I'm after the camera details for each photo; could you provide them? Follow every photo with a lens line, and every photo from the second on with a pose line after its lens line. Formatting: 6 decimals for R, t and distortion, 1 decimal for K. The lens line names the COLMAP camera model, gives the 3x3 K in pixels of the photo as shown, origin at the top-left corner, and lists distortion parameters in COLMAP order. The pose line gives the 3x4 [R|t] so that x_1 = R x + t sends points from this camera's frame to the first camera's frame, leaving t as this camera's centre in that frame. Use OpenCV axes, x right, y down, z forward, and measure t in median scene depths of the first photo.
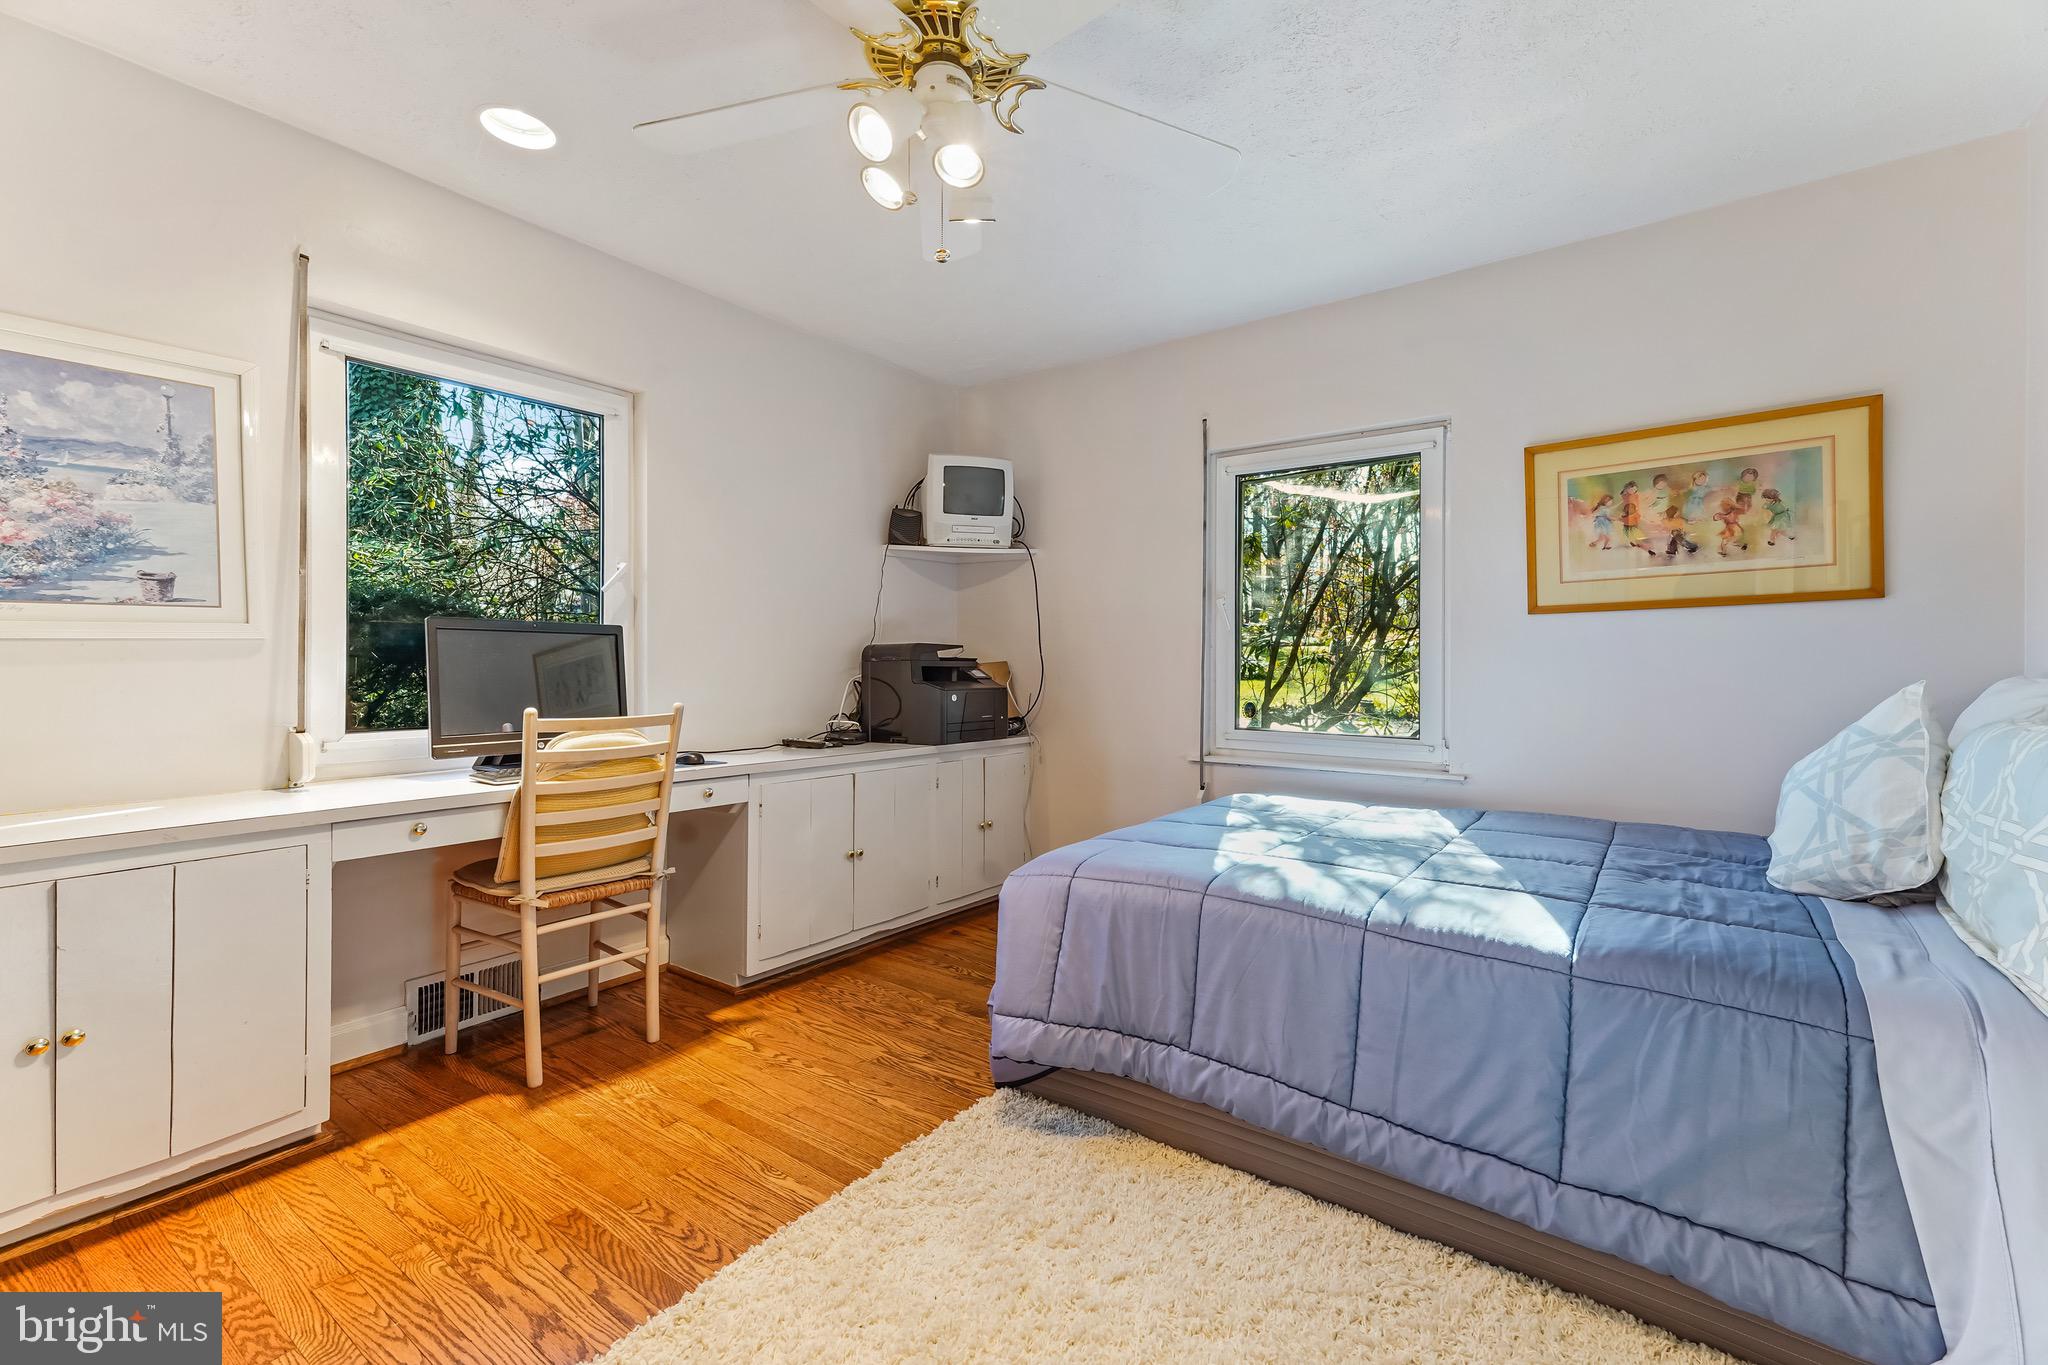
lens RADIAL K [[824.2, 0, 1021.5], [0, 824.2, 669.5], [0, 0, 1]] dist [0.001673, 0.000739]
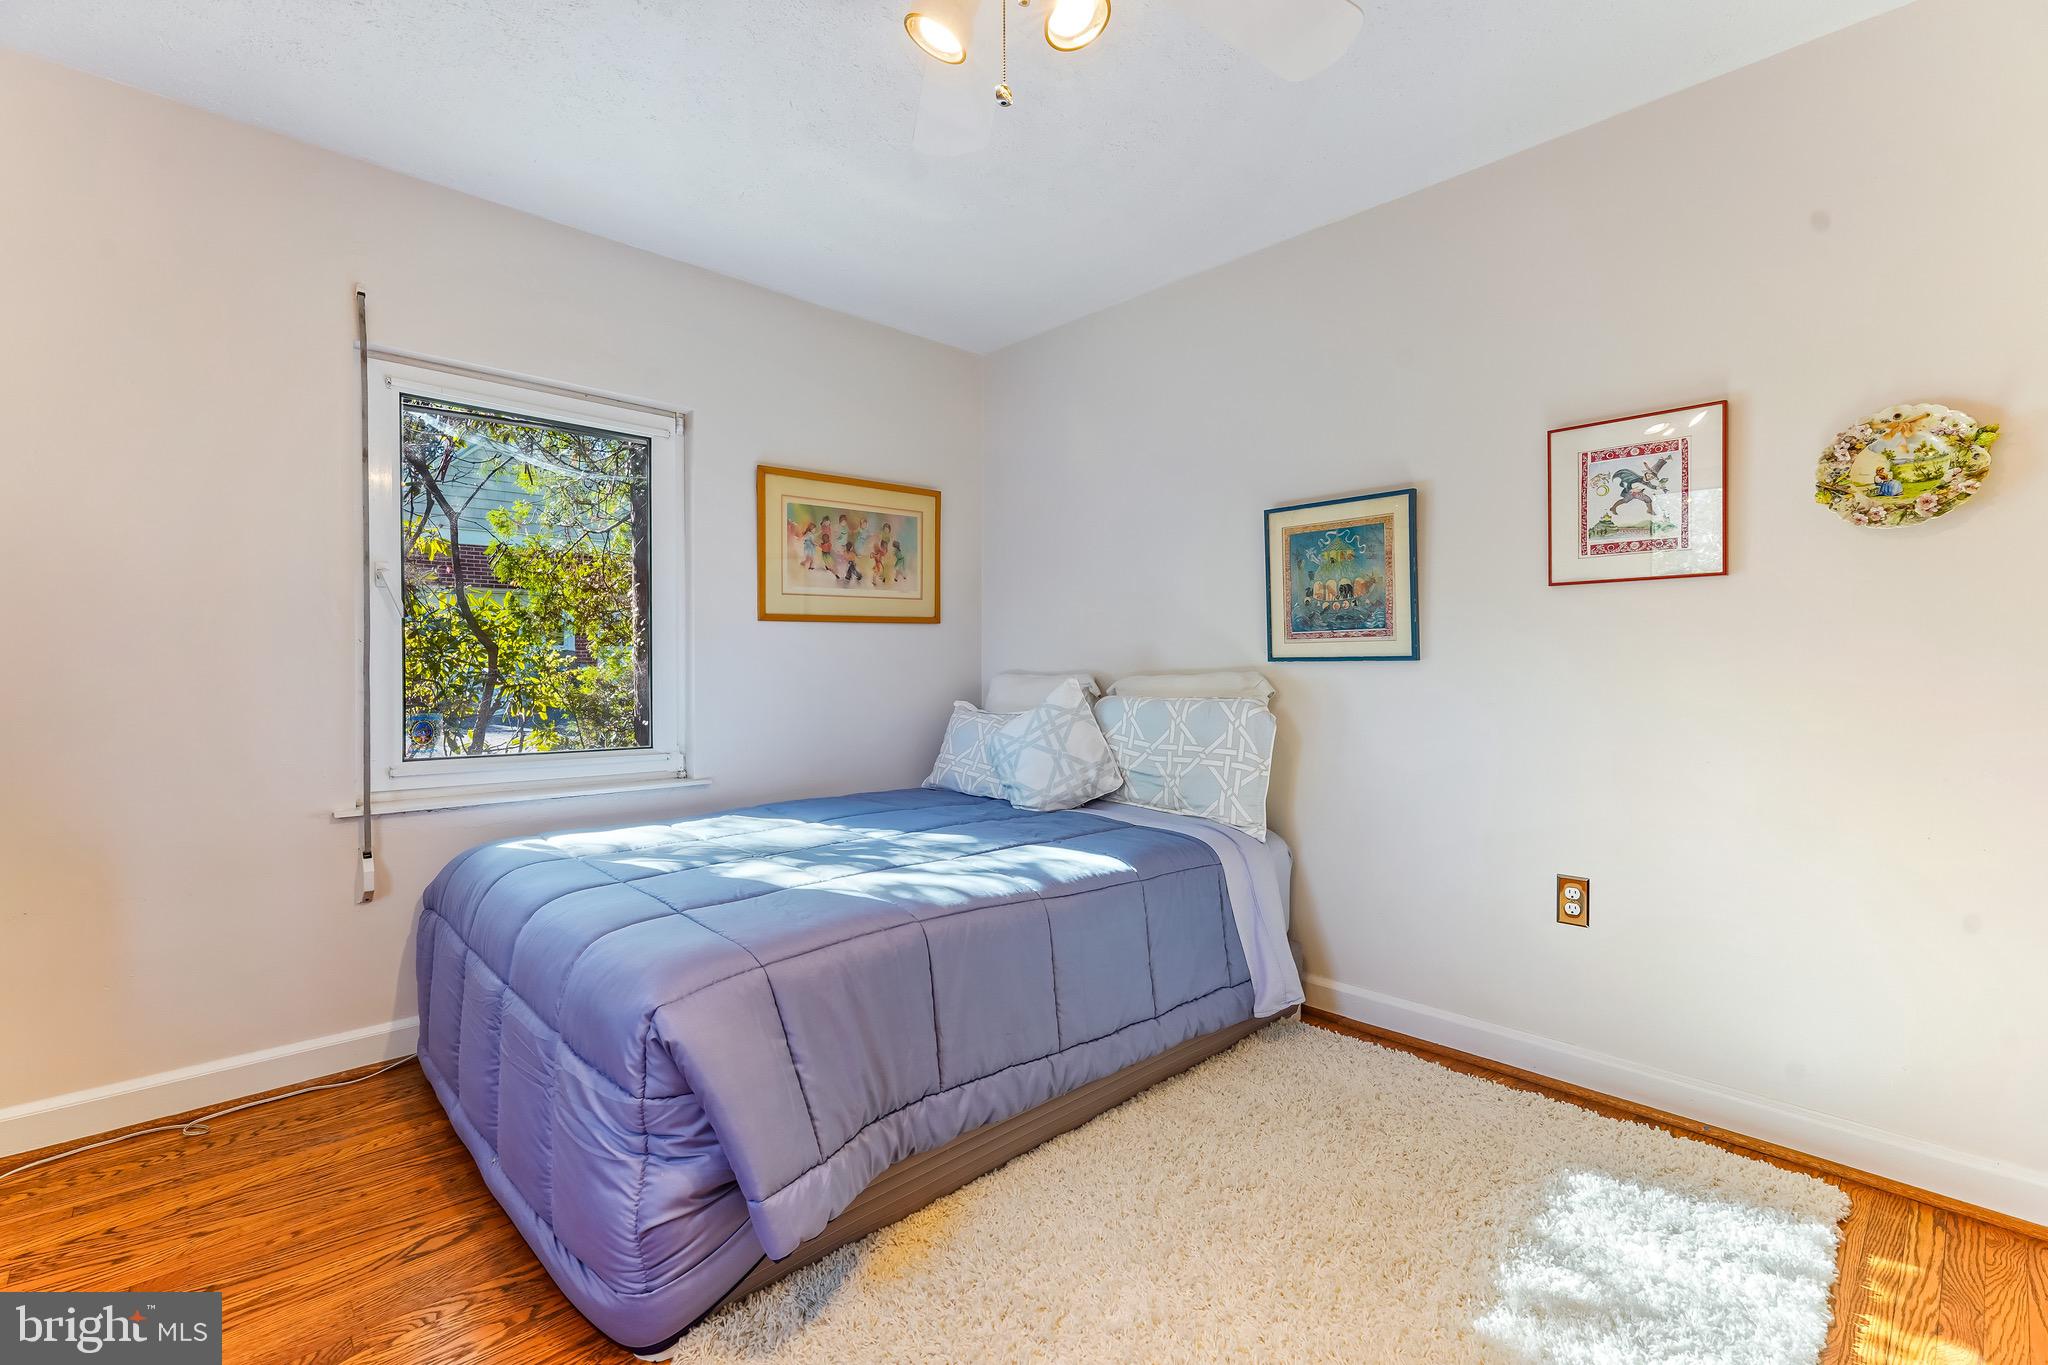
lens RADIAL K [[881.7, 0, 1021.5], [0, 881.7, 678.0], [0, 0, 1]] dist [-0.022134, -0.000111]
pose [[0.193569, -0.012146, 0.981011, -0.499539], [0.004716, 0.999923, 0.011449, -0.003717], [-0.981075, 0.002410, 0.193612, 0.495825]]
